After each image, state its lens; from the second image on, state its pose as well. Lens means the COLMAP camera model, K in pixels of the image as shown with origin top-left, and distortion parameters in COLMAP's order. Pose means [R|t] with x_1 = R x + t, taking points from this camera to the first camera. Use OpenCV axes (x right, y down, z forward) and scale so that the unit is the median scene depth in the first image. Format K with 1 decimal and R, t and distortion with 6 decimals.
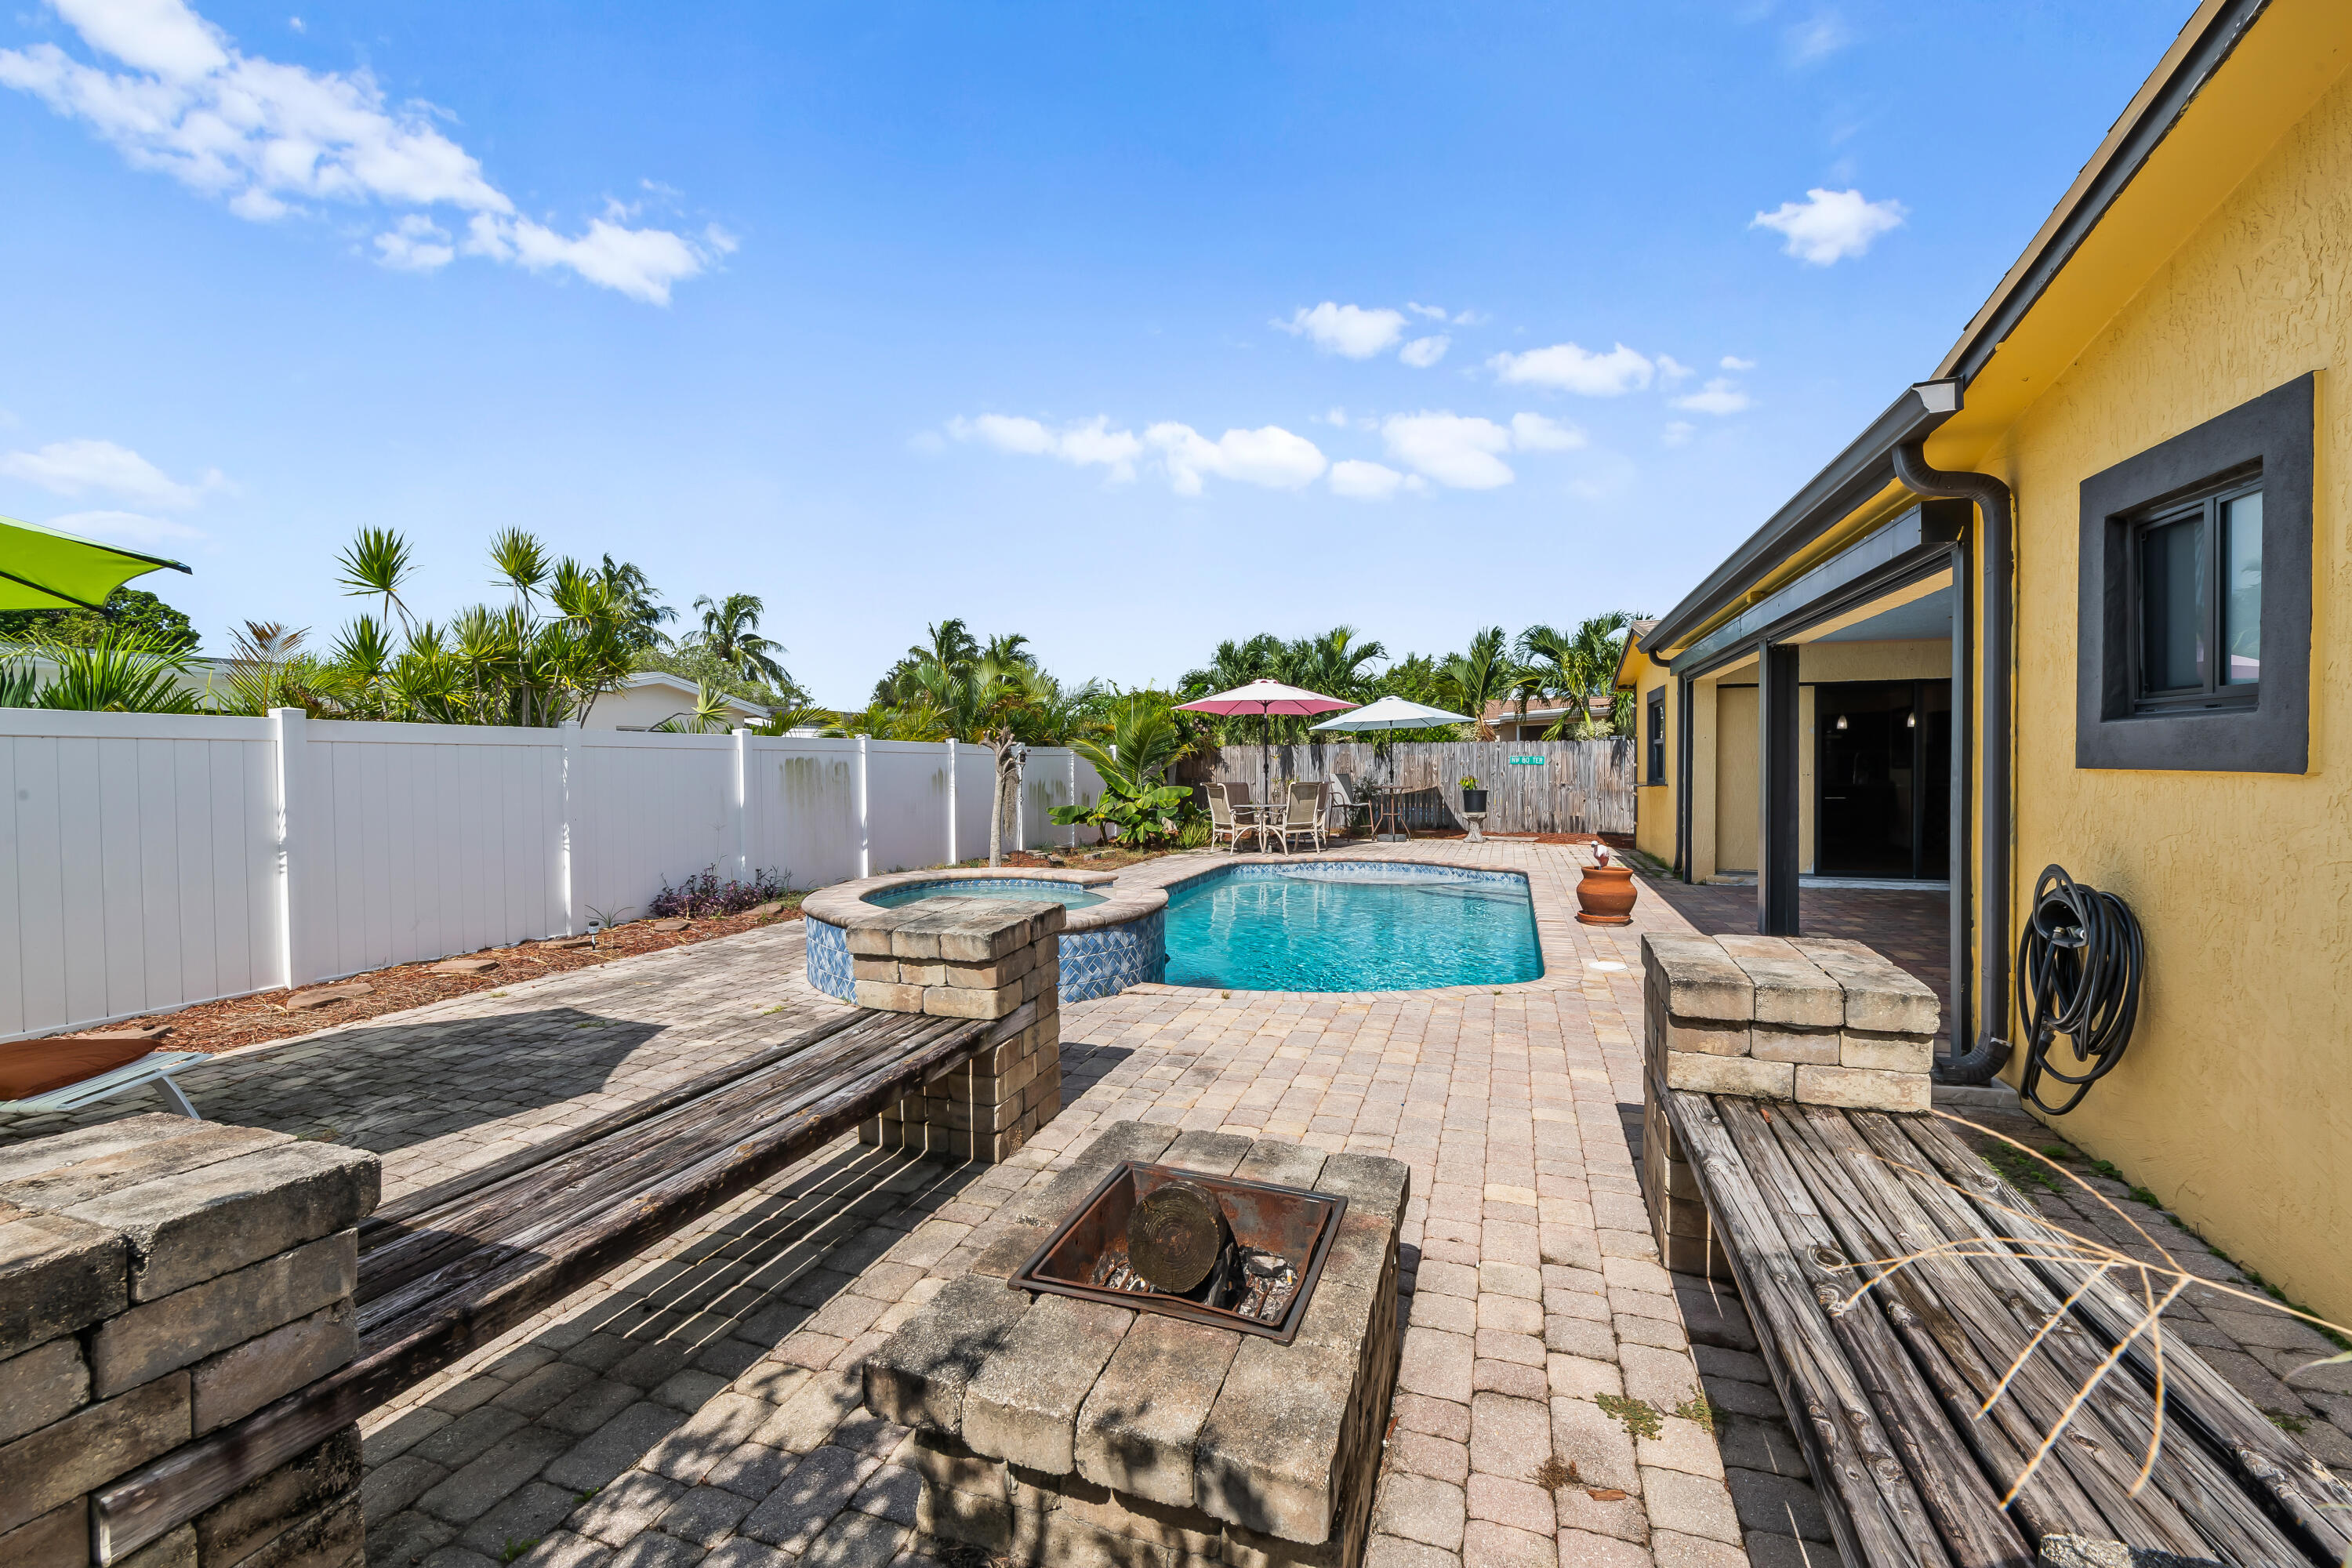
lens RADIAL K [[914.1, 0, 1178.3], [0, 914.1, 779.4], [0, 0, 1]] dist [0.001494, -0.000084]
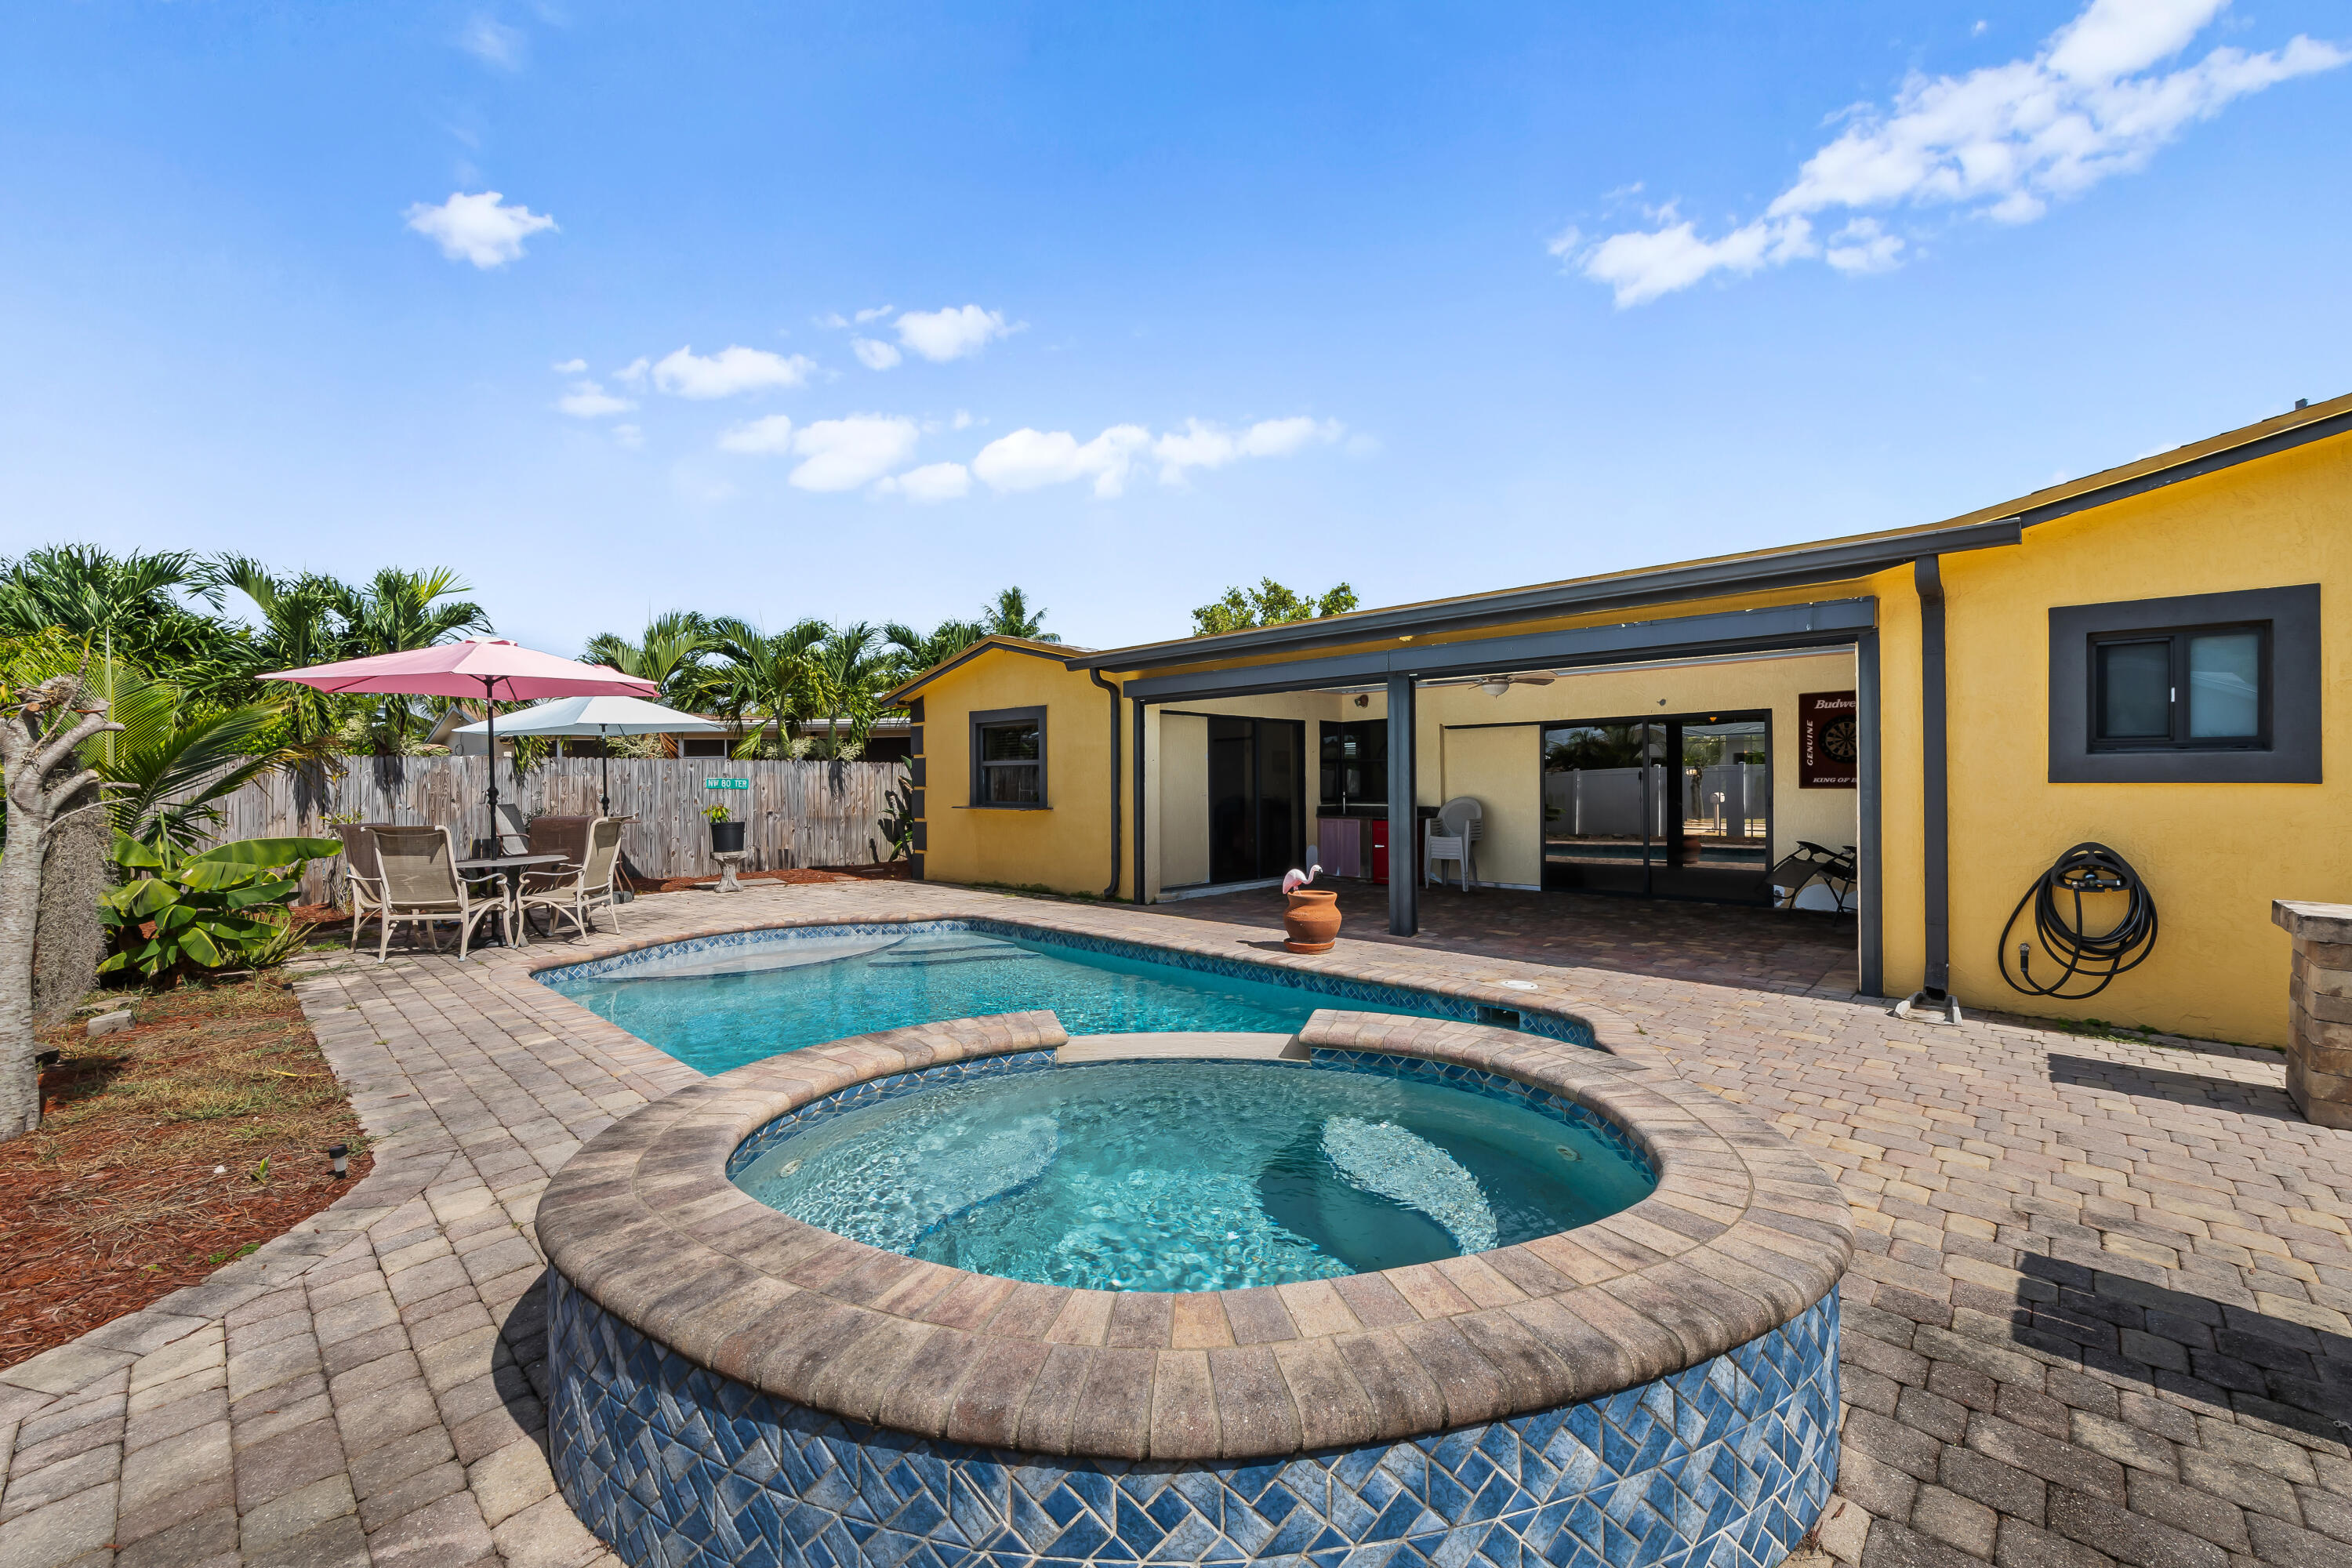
lens RADIAL K [[930.0, 0, 1176.0], [0, 930.0, 784.0], [0, 0, 1]] dist [-0.007596, -0.000256]
pose [[0.415702, -0.002359, 0.909498, -0.380128], [0.022456, 0.999718, -0.007671, -0.010662], [-0.909224, 0.023613, 0.415637, 0.567446]]
